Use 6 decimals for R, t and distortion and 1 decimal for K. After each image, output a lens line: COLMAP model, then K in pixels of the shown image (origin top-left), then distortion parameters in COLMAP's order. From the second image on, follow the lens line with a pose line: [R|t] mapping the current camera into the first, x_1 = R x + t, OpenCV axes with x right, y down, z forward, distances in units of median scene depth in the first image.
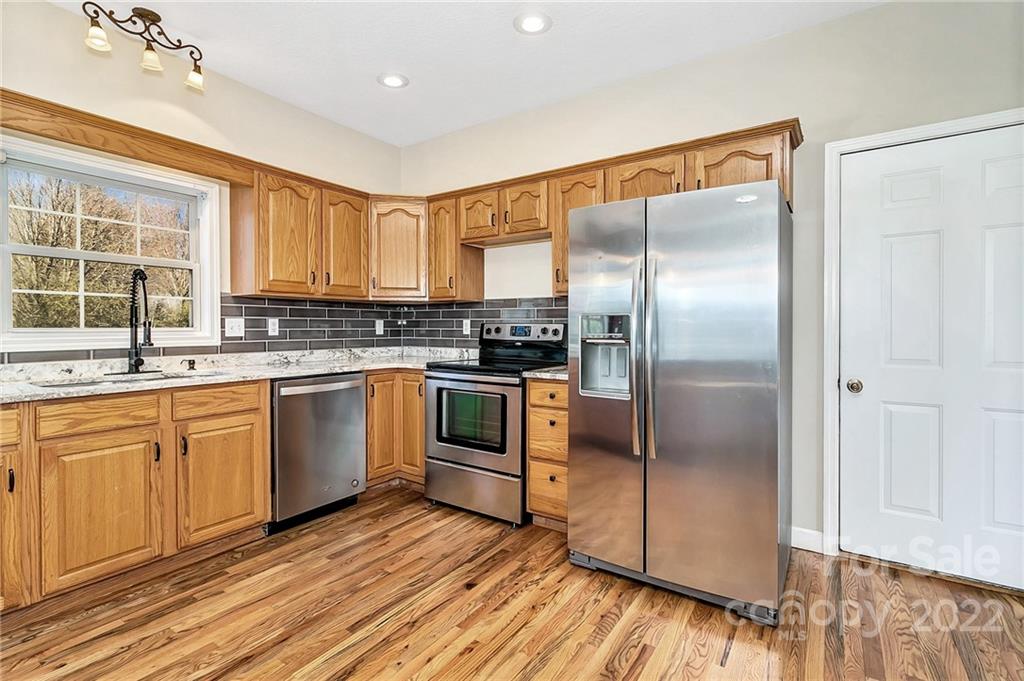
lens RADIAL K [[489.1, 0, 504.2], [0, 489.1, 335.5], [0, 0, 1]] dist [0.010312, -0.001050]
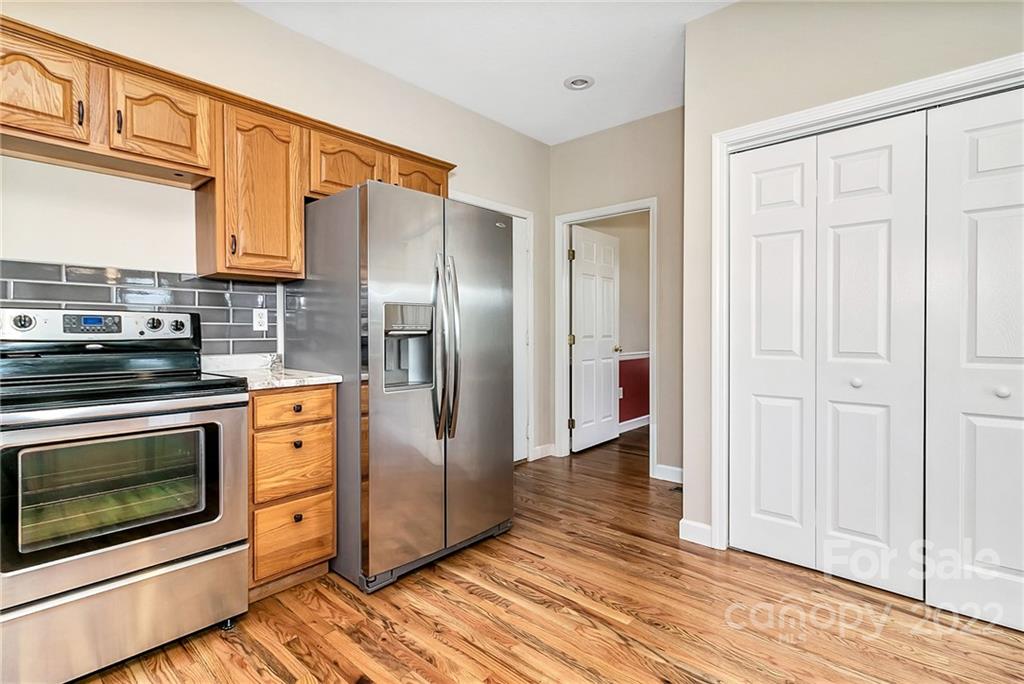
lens RADIAL K [[489.1, 0, 540.8], [0, 489.1, 331.5], [0, 0, 1]] dist [0.010312, -0.001050]
pose [[0.102474, -0.009537, 0.994690, -0.542260], [0.016755, 0.999829, 0.007860, 0.004563], [-0.994595, 0.015861, 0.102616, 0.485241]]
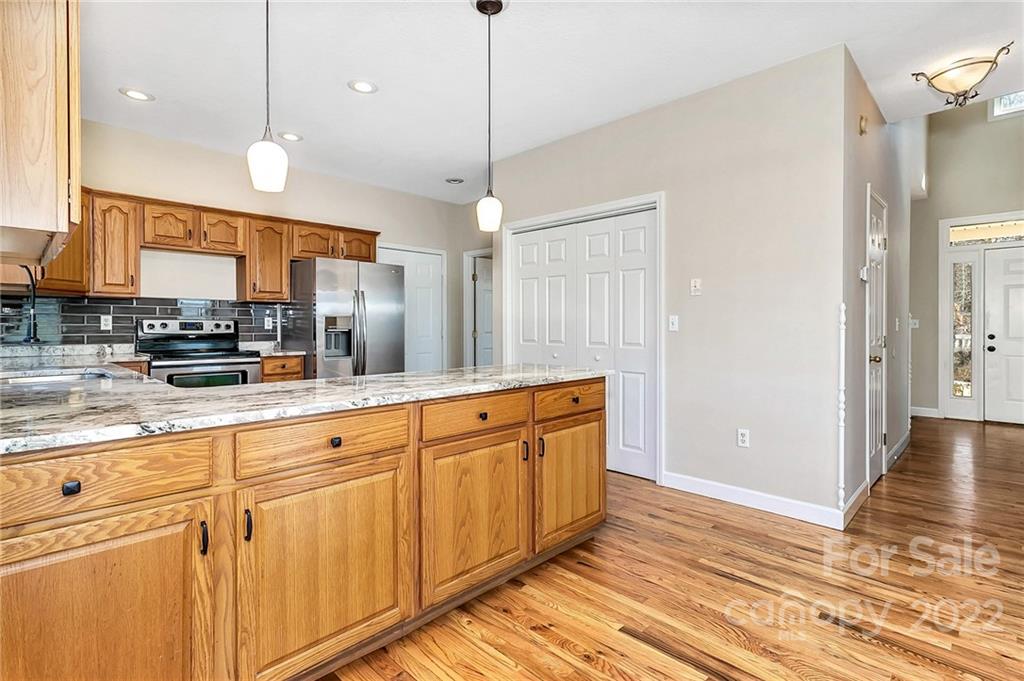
lens RADIAL K [[489.1, 0, 525.5], [0, 489.1, 325.3], [0, 0, 1]] dist [0.010312, -0.001050]
pose [[0.160176, -0.004297, 0.987079, -1.179639], [0.015340, 0.999881, 0.001864, -0.000514], [-0.986969, 0.014844, 0.160222, -0.020413]]
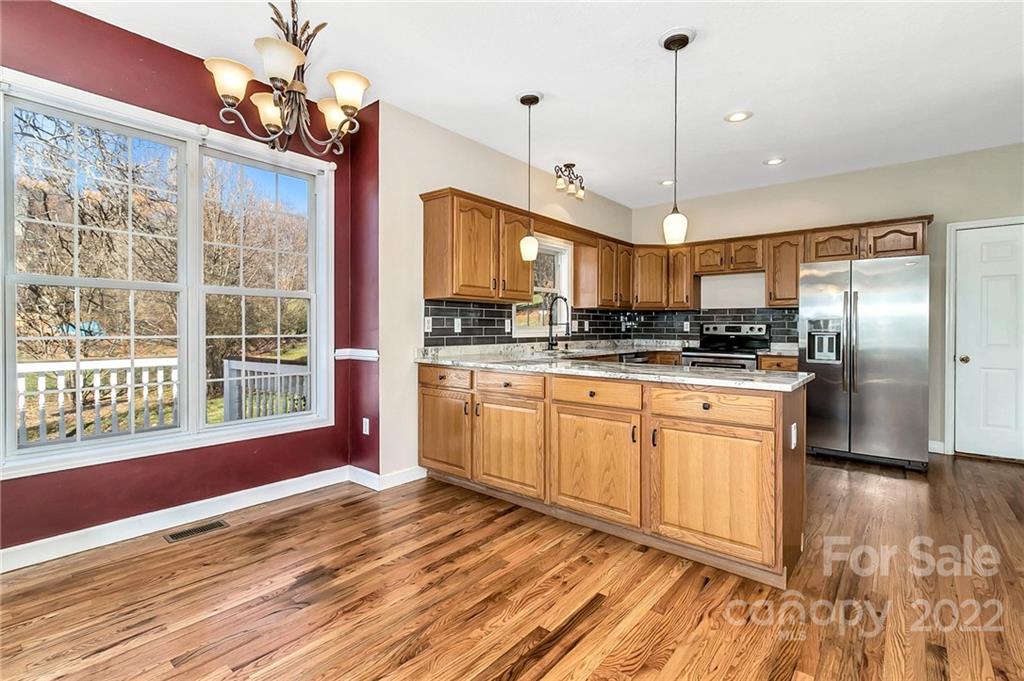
lens RADIAL K [[489.1, 0, 512.8], [0, 489.1, 333.1], [0, 0, 1]] dist [0.010312, -0.001050]
pose [[0.996083, 0.004708, -0.088297, -0.613918], [-0.005032, 0.999981, -0.003455, 0.015410], [0.088279, 0.003886, 0.996088, -0.747734]]
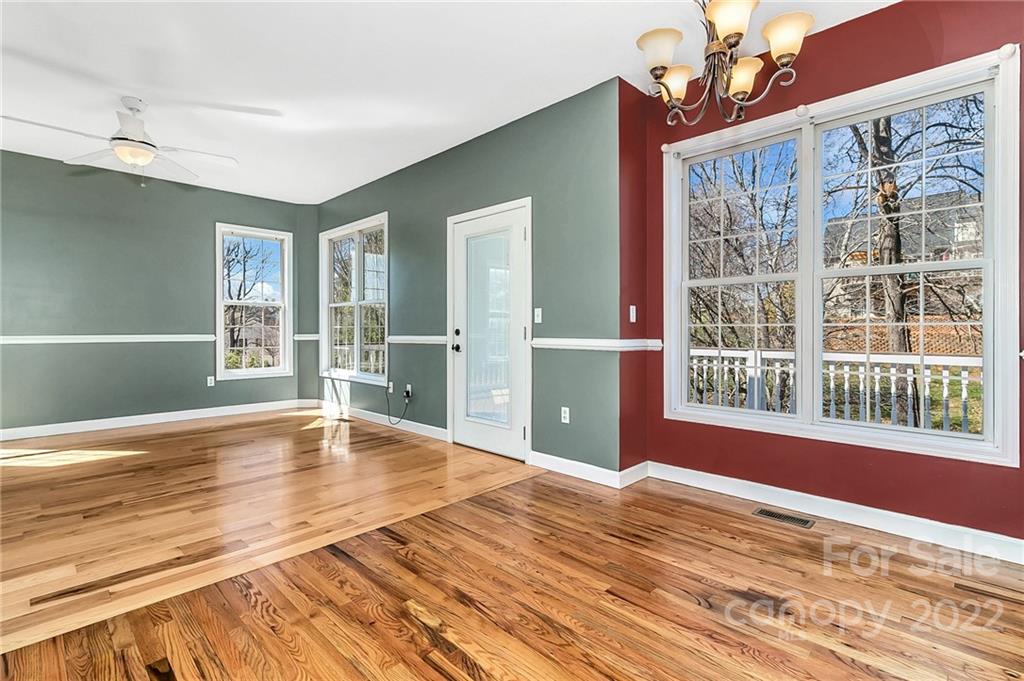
lens RADIAL K [[489.1, 0, 537.0], [0, 489.1, 327.6], [0, 0, 1]] dist [0.010312, -0.001050]
pose [[-0.150137, 0.007170, -0.988639, -0.340484], [-0.010698, 0.999903, 0.008876, 0.011615], [0.988607, 0.011909, -0.150046, -0.334290]]
